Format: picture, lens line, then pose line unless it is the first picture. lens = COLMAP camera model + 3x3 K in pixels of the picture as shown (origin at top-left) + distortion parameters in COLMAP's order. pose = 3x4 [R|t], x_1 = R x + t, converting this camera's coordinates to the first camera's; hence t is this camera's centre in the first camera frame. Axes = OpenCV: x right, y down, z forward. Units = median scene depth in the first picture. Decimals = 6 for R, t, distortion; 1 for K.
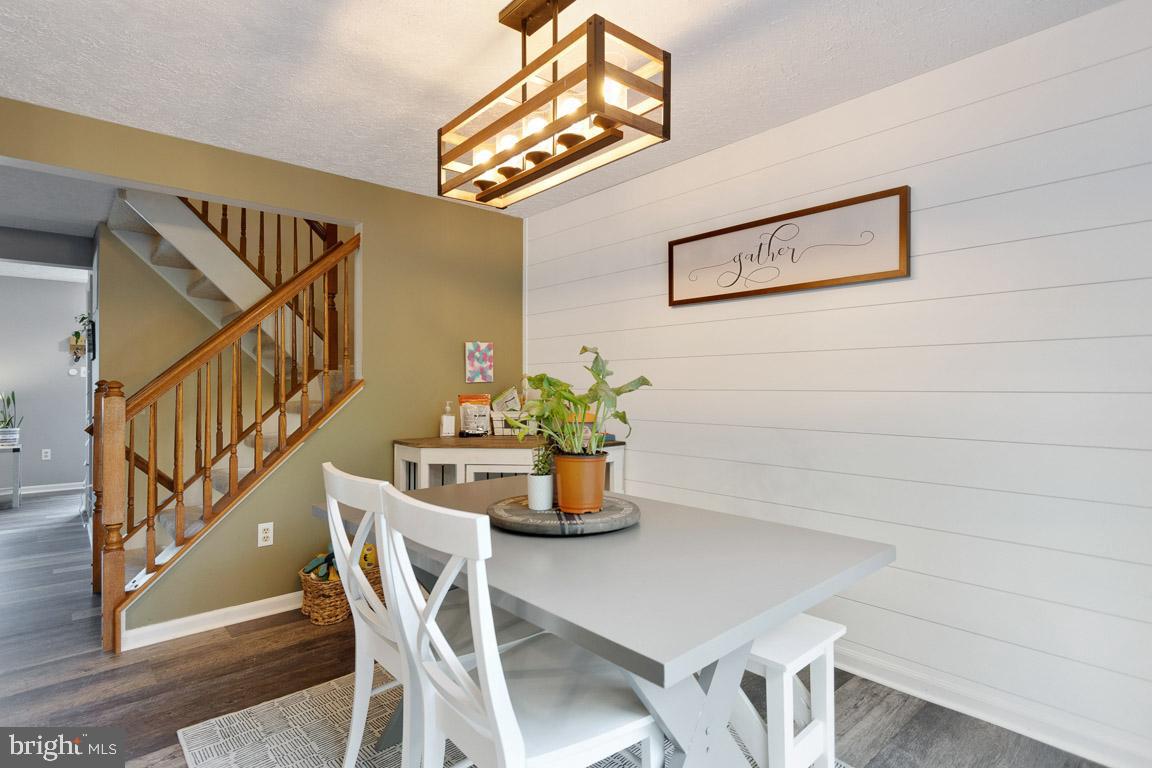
lens RADIAL K [[581.5, 0, 569.5], [0, 581.5, 377.4], [0, 0, 1]] dist [0.002375, 0.000420]
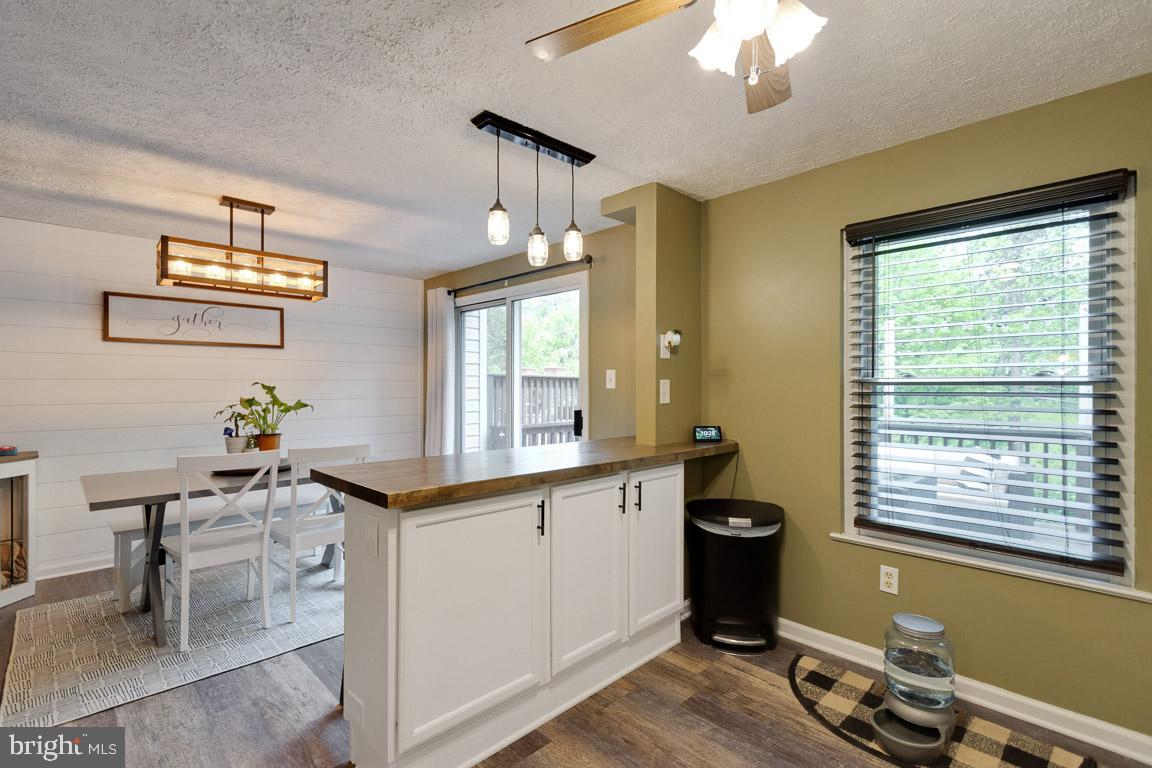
lens RADIAL K [[532.8, 0, 563.9], [0, 532.8, 389.3], [0, 0, 1]] dist [0.007433, -0.000197]
pose [[-0.041980, -0.006089, 0.999100, -0.994461], [-0.012709, 0.999904, 0.005560, -0.028175], [-0.999038, -0.012464, -0.042054, 0.008590]]
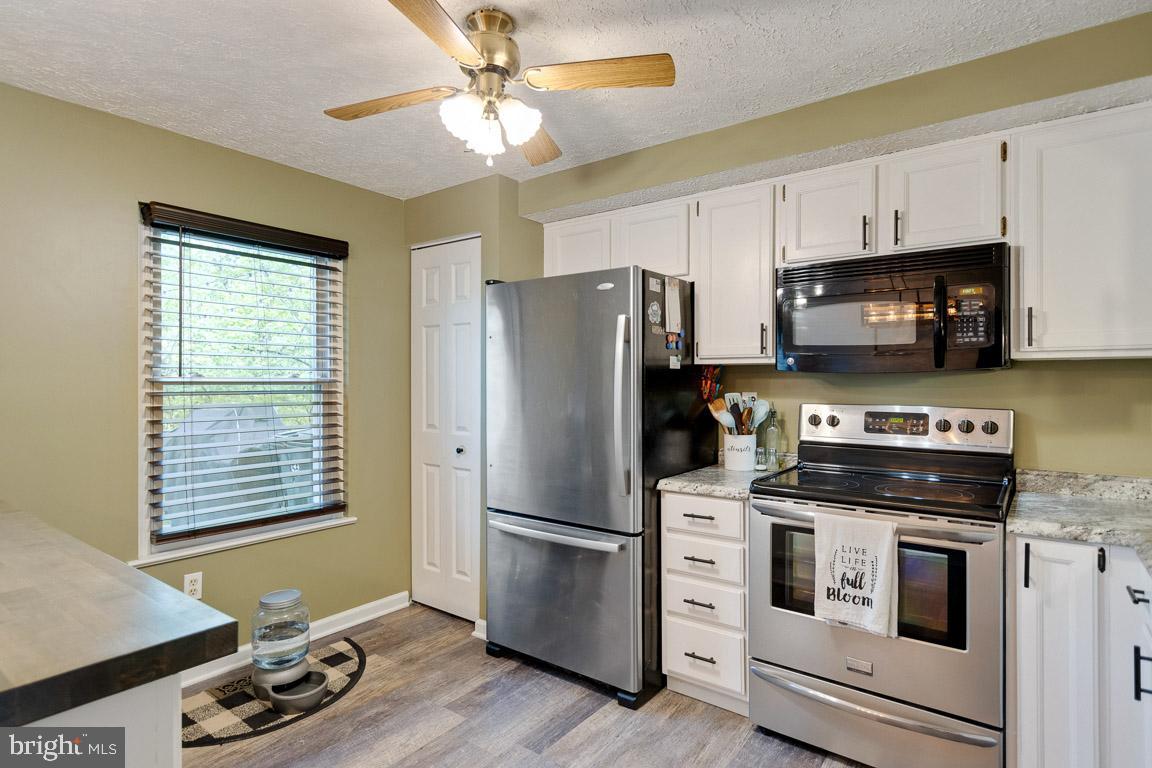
lens RADIAL K [[599.0, 0, 576.0], [0, 599.0, 384.0], [0, 0, 1]] dist [0.000530, 0.000224]
pose [[-0.979704, -0.000957, -0.200447, -0.617637], [0.001253, 0.999940, -0.010897, -0.027215], [0.200445, -0.010927, -0.979644, 0.409859]]
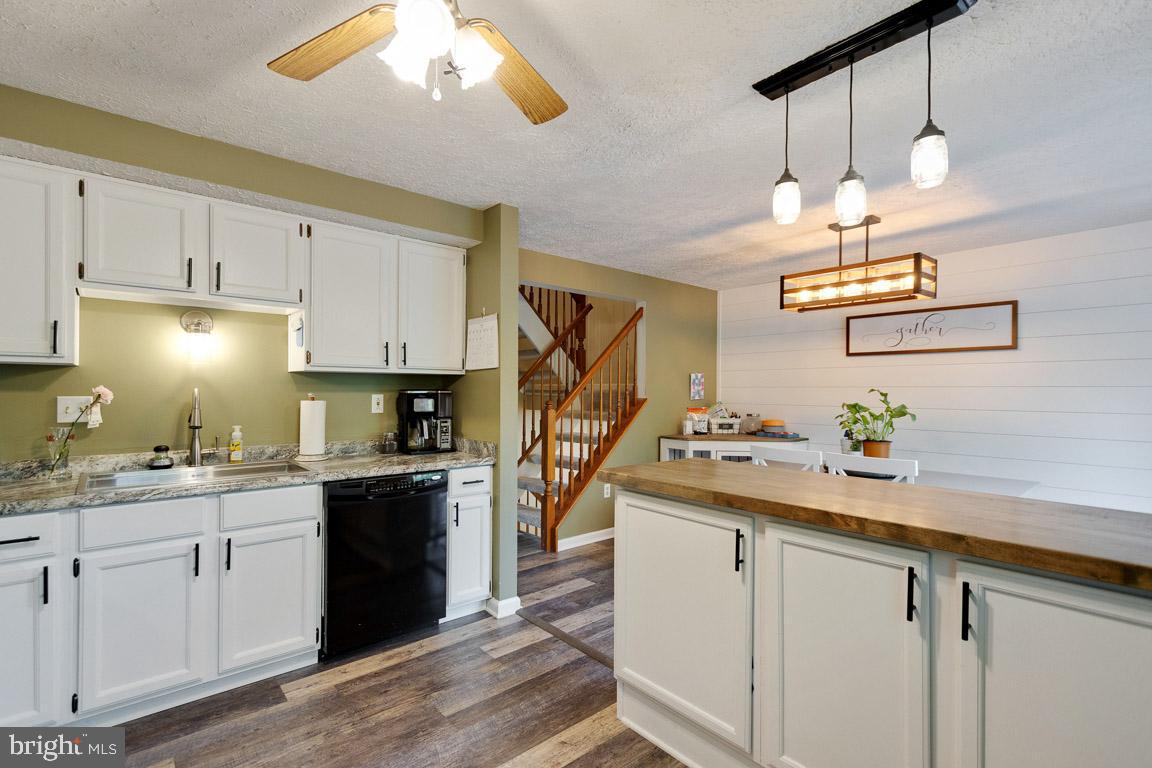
lens RADIAL K [[532.8, 0, 563.9], [0, 532.8, 389.3], [0, 0, 1]] dist [0.007433, -0.000197]
pose [[0.999896, 0.006112, -0.013058, -0.557596], [-0.005971, 0.999924, 0.010789, -0.035758], [0.013123, -0.010710, 0.999857, -0.484026]]
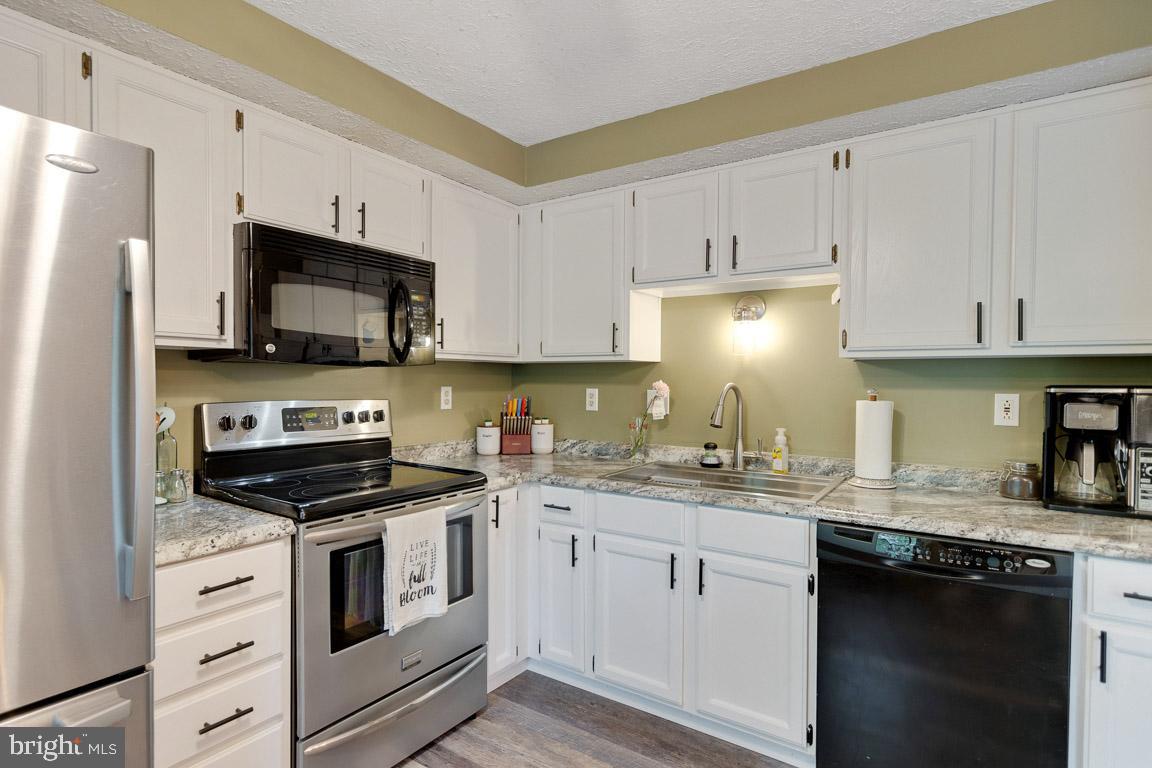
lens RADIAL K [[596.7, 0, 572.5], [0, 596.7, 389.5], [0, 0, 1]] dist [0.005210, -0.000141]
pose [[0.244912, 0.018884, -0.969362, -0.403156], [0.004779, 0.999775, 0.020684, -0.033694], [0.969534, -0.009698, 0.244766, -0.108576]]
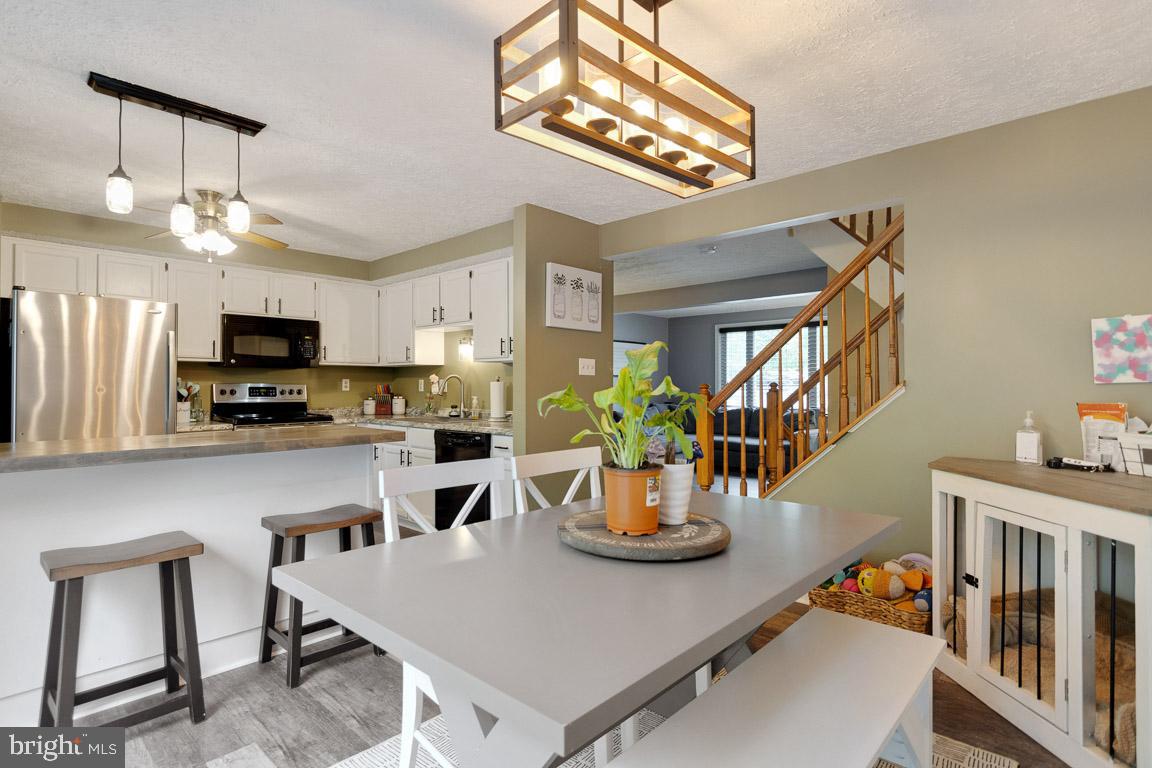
lens RADIAL K [[581.5, 0, 569.5], [0, 581.5, 377.4], [0, 0, 1]] dist [0.002375, 0.000420]
pose [[0.087538, -0.011258, -0.996098, 0.462099], [0.013262, 0.999861, -0.010135, 0.001481], [0.996073, -0.012323, 0.087676, 0.443430]]
